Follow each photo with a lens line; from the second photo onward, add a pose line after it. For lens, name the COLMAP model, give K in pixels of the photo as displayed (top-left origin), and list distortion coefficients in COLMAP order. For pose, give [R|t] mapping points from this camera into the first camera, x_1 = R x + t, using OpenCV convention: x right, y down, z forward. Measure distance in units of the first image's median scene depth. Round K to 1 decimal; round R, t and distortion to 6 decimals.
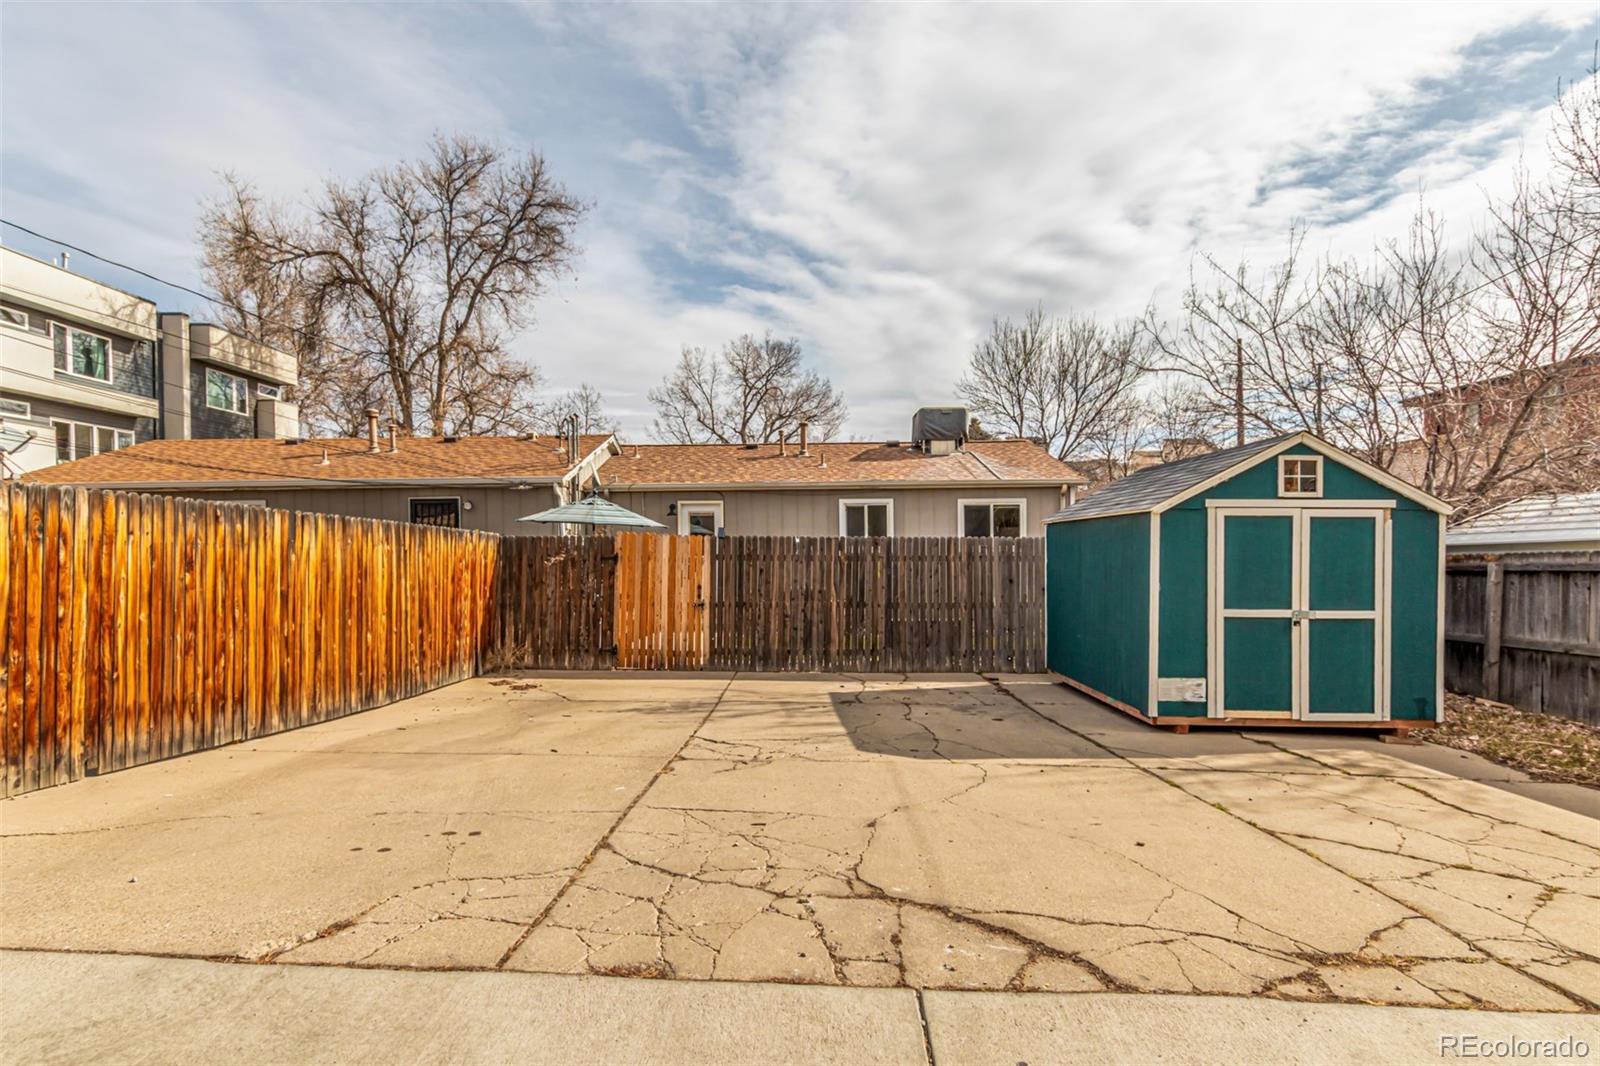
lens RADIAL K [[785.1, 0, 816.1], [0, 785.1, 561.2], [0, 0, 1]] dist [0.011007, -0.002794]
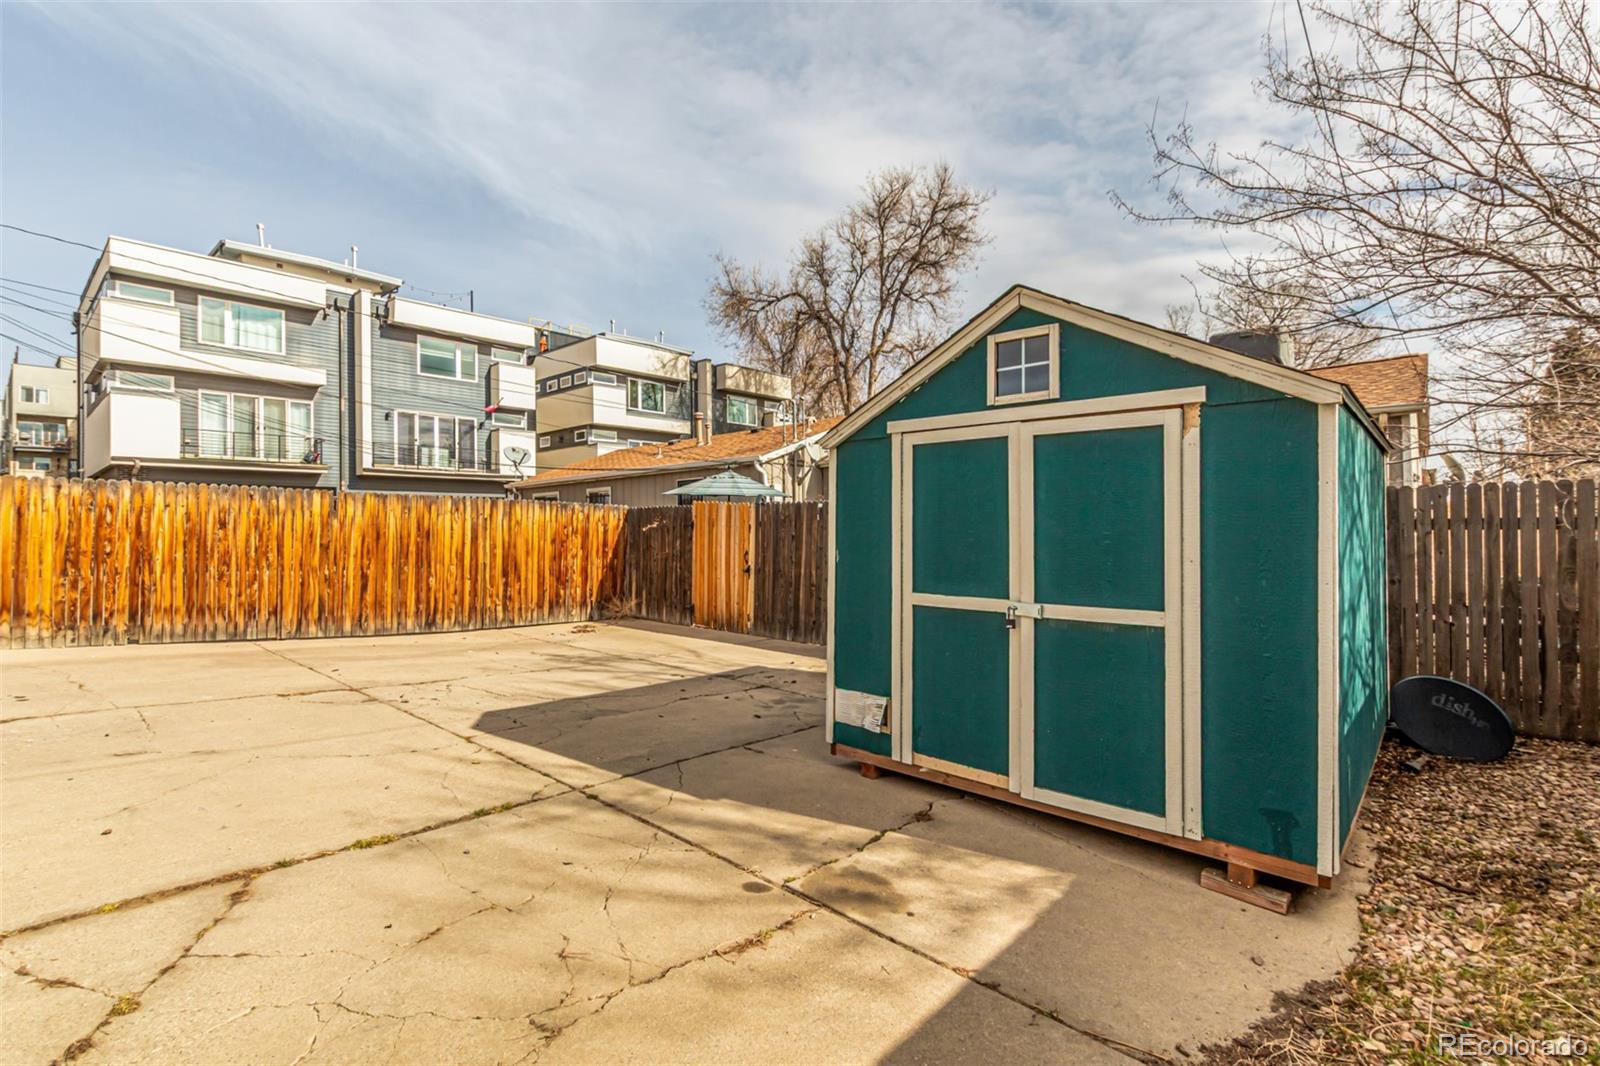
lens RADIAL K [[738.3, 0, 796.3], [0, 738.3, 524.3], [0, 0, 1]] dist [-0.000449, -0.000375]
pose [[0.748769, -0.006434, -0.662800, 0.775316], [-0.005157, 0.999866, -0.015531, 0.014673], [0.662811, 0.015047, 0.748635, 0.452972]]
